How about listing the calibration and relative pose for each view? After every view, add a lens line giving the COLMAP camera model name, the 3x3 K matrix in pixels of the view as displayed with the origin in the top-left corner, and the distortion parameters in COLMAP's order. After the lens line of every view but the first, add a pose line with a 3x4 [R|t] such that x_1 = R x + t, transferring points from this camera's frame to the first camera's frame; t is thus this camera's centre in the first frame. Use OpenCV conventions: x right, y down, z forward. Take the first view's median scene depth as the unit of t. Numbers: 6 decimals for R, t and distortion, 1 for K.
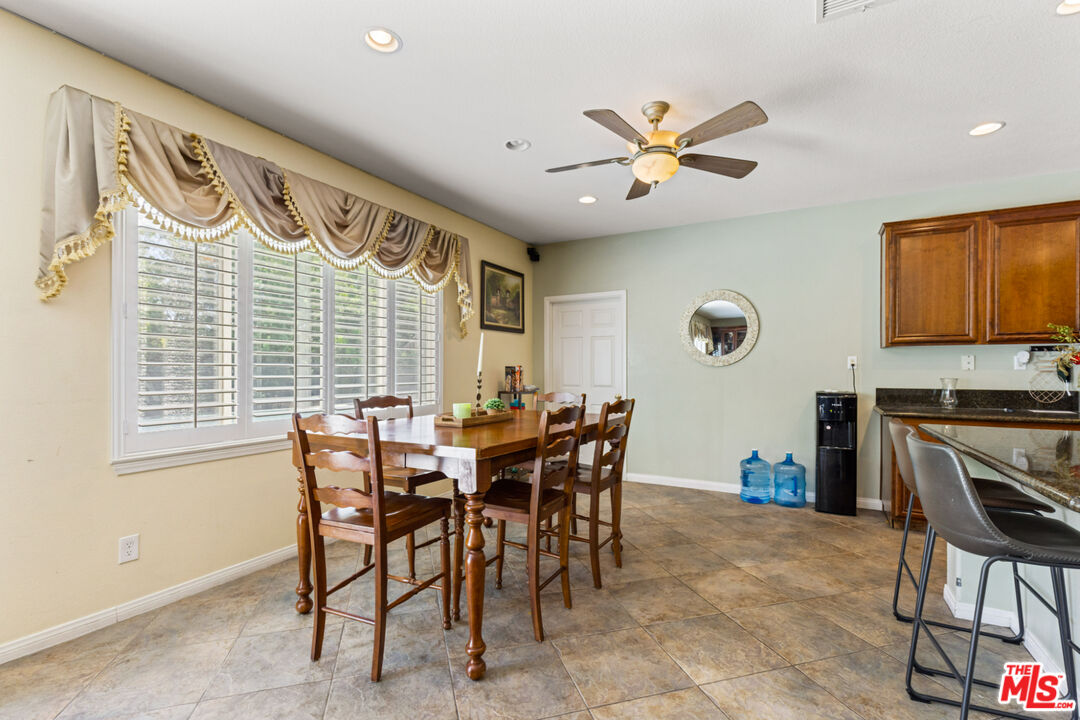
lens RADIAL K [[485.6, 0, 536.9], [0, 485.6, 364.6], [0, 0, 1]] dist [0.004094, 0.000919]
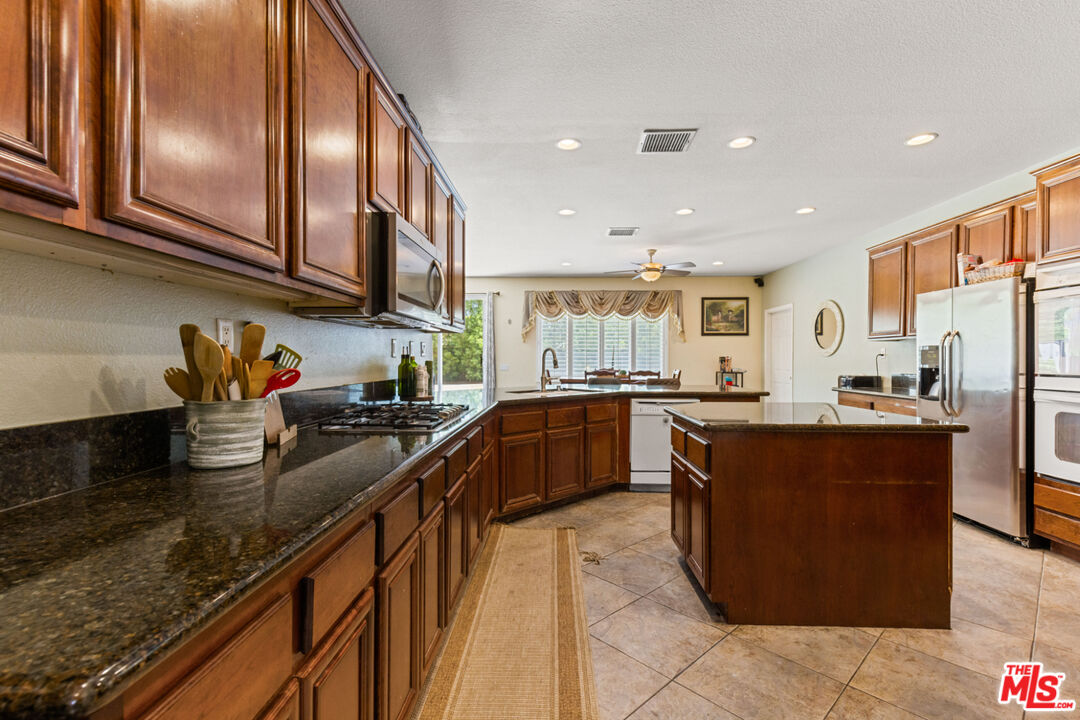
lens RADIAL K [[485.6, 0, 541.0], [0, 485.6, 359.2], [0, 0, 1]] dist [0.004094, 0.000919]
pose [[0.466422, 0.003002, -0.884557, 1.254973], [0.004357, 0.999974, 0.005691, -0.001459], [0.884552, -0.006509, 0.466396, -0.372586]]
